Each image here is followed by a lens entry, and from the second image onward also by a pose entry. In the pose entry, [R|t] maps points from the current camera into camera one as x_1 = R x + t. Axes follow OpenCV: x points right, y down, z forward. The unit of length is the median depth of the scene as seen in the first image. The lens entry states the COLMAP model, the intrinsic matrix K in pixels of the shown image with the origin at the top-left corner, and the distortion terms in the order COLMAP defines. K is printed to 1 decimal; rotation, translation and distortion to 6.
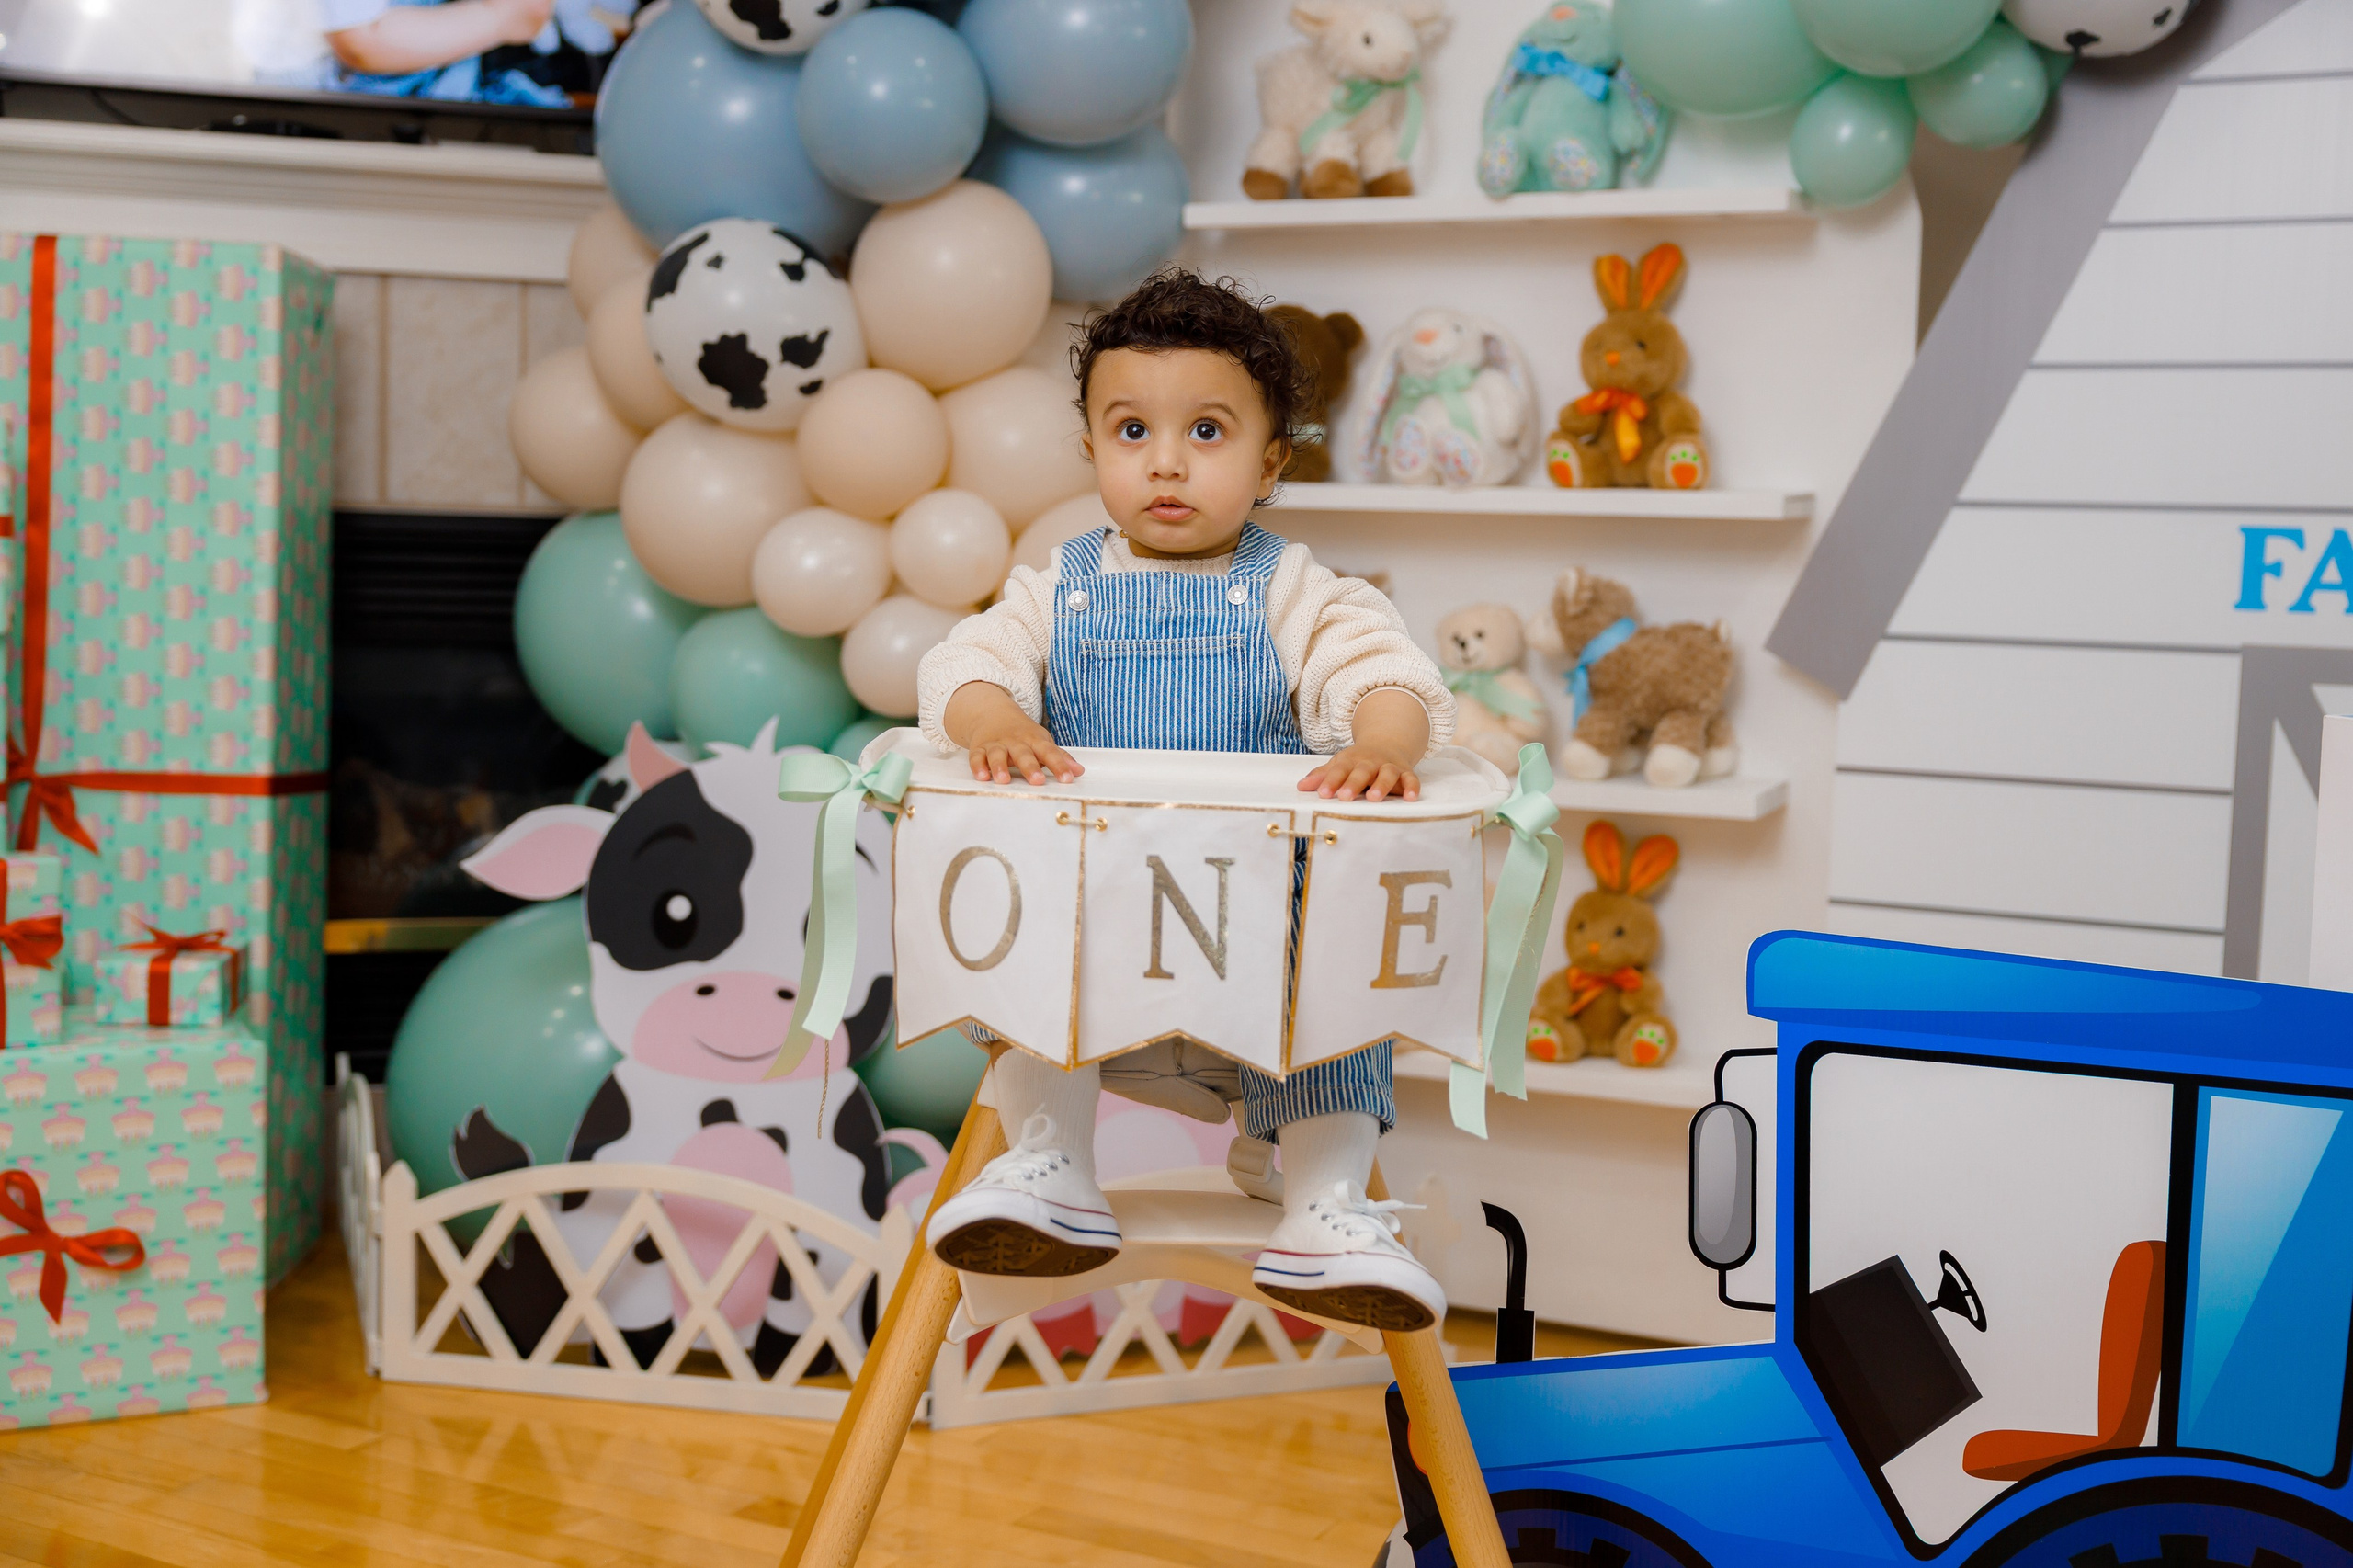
lens RADIAL K [[2880.4, 0, 1192.3], [0, 2880.4, 793.7], [0, 0, 1]] dist [-0.002050, 0.000000]
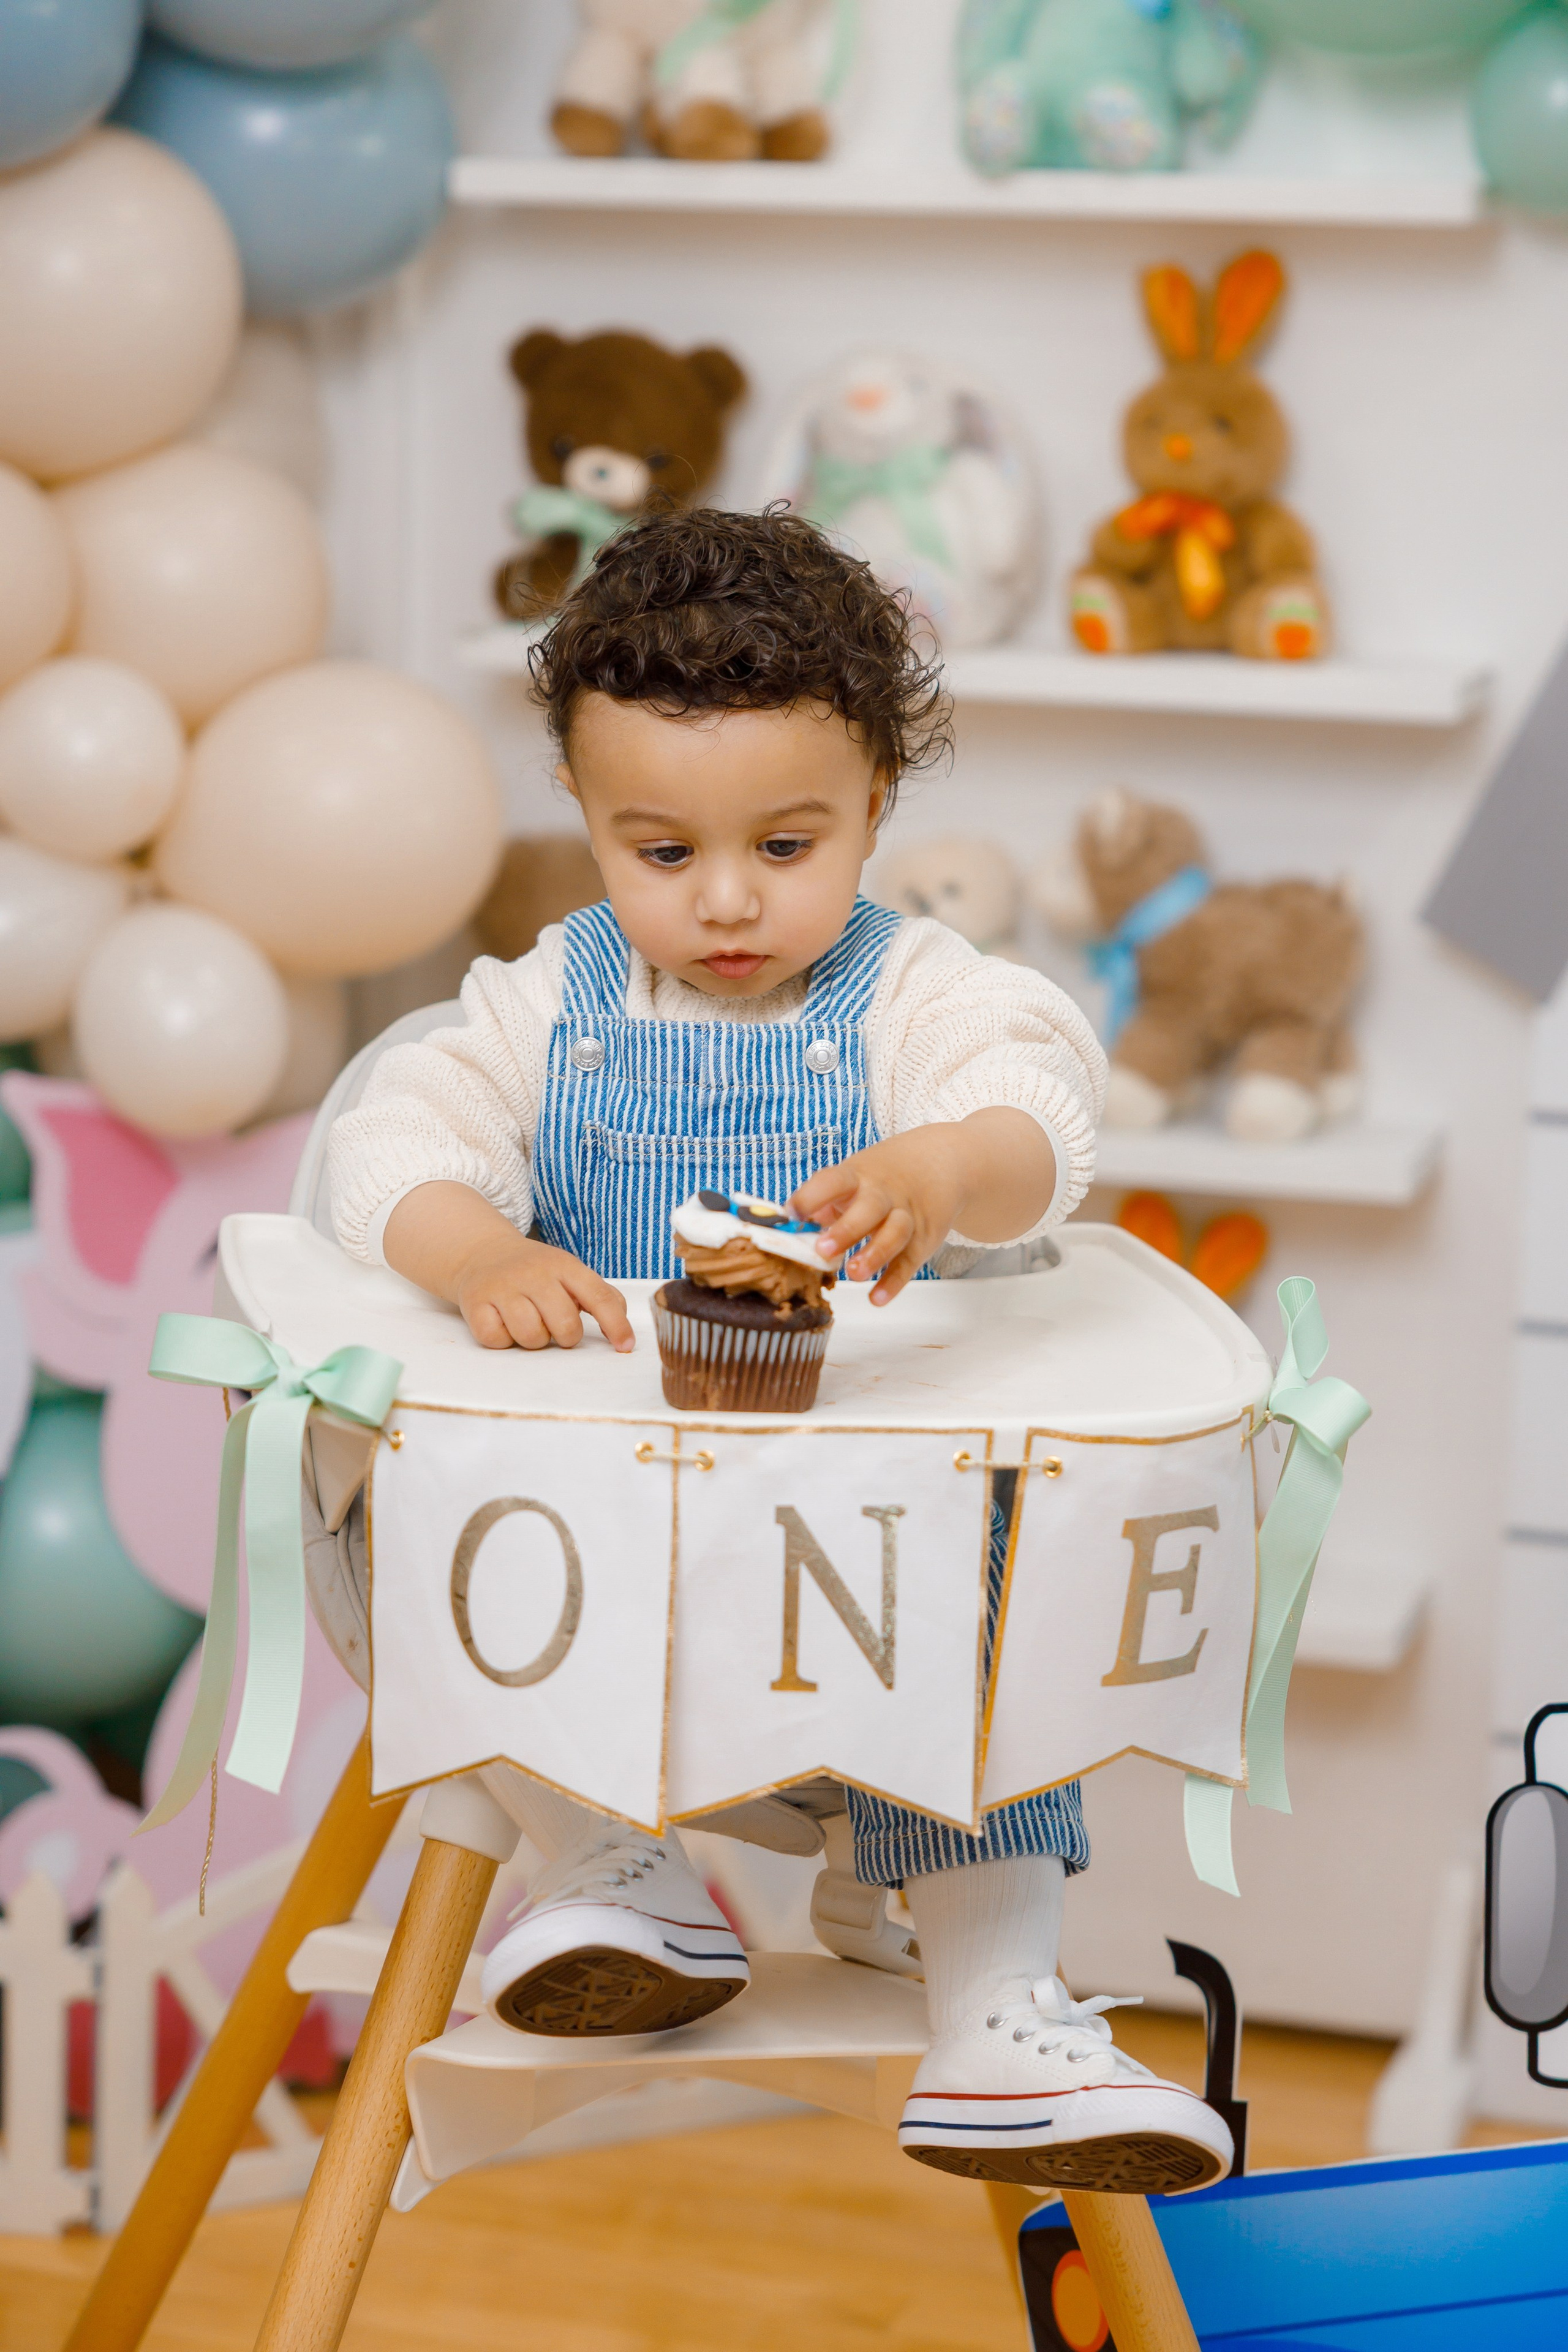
lens RADIAL K [[5228.8, 0, 823.2], [0, 5228.8, 1232.3], [0, 0, 1]] dist [0.050575, 0.000000]
pose [[0.986573, -0.020011, 0.162089, -0.111971], [0.006036, 0.996255, 0.086256, -0.081506], [-0.163208, -0.084119, 0.982999, -0.094538]]
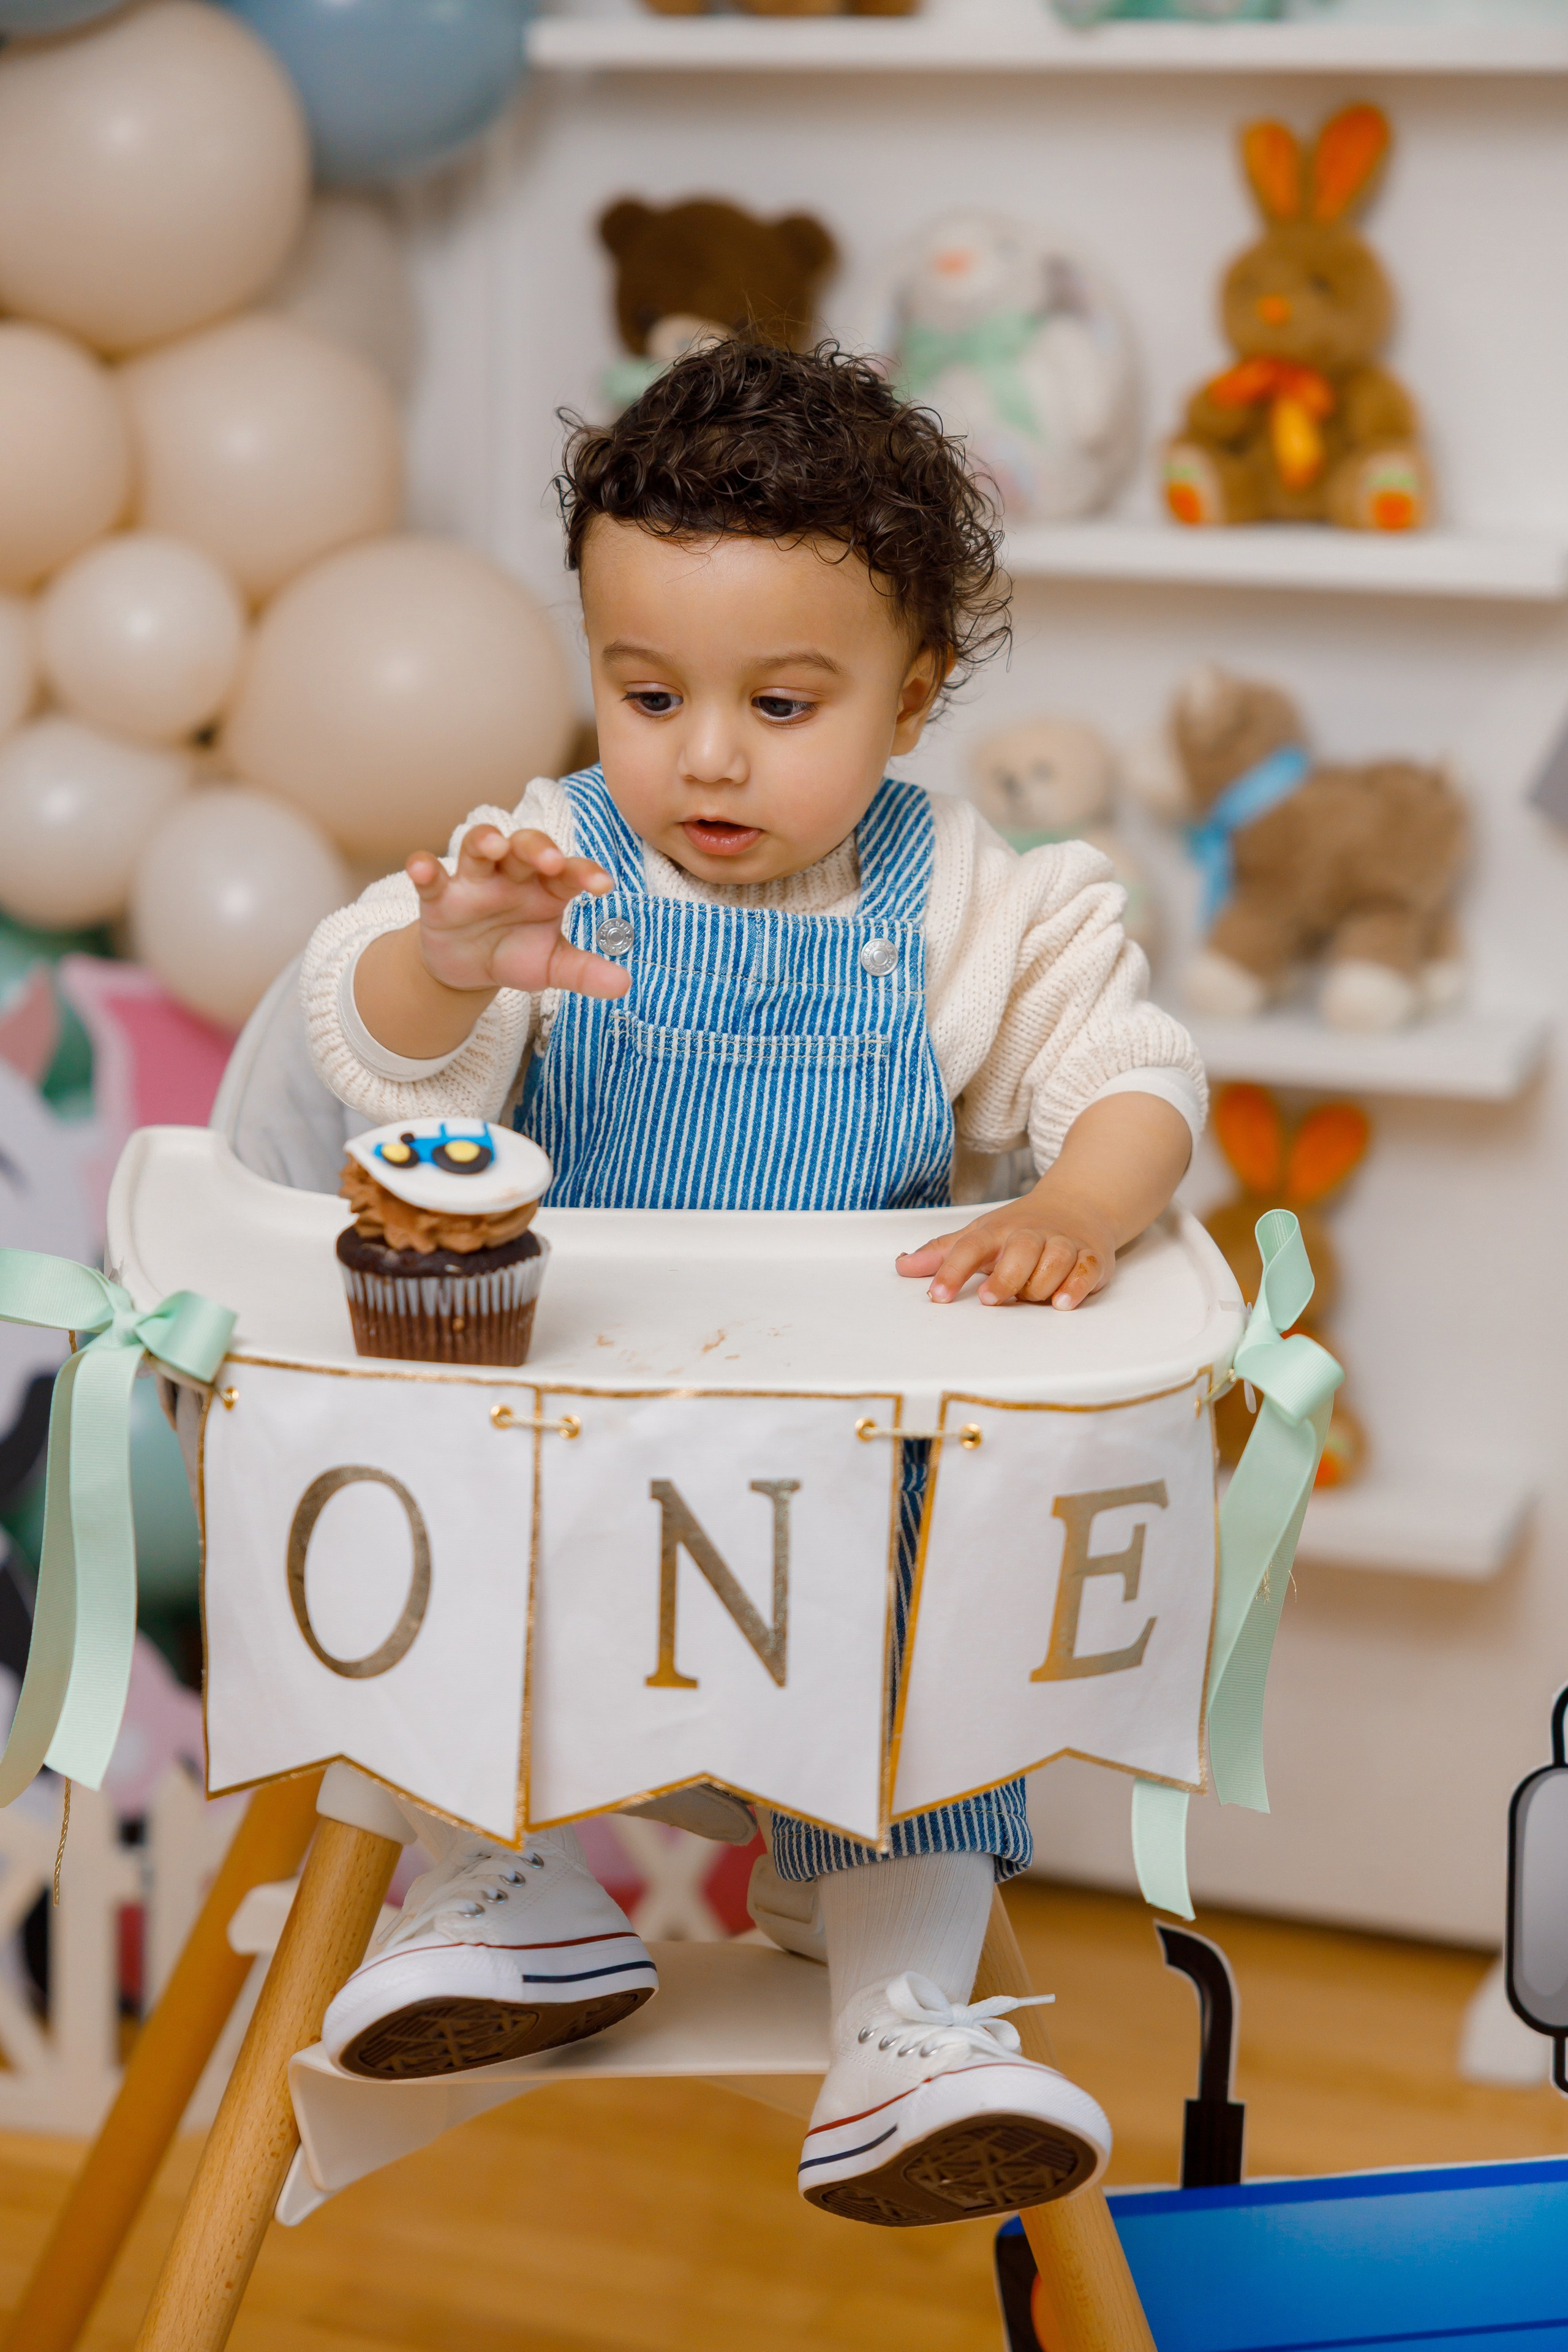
lens RADIAL K [[4661.0, 0, 750.9], [0, 4661.0, 1179.4], [0, 0, 1]] dist [0.049673, 0.000000]
pose [[0.996678, -0.015728, 0.079911, -0.039500], [0.006880, 0.993928, 0.109819, -0.080277], [-0.081153, -0.108904, 0.990734, 0.044530]]
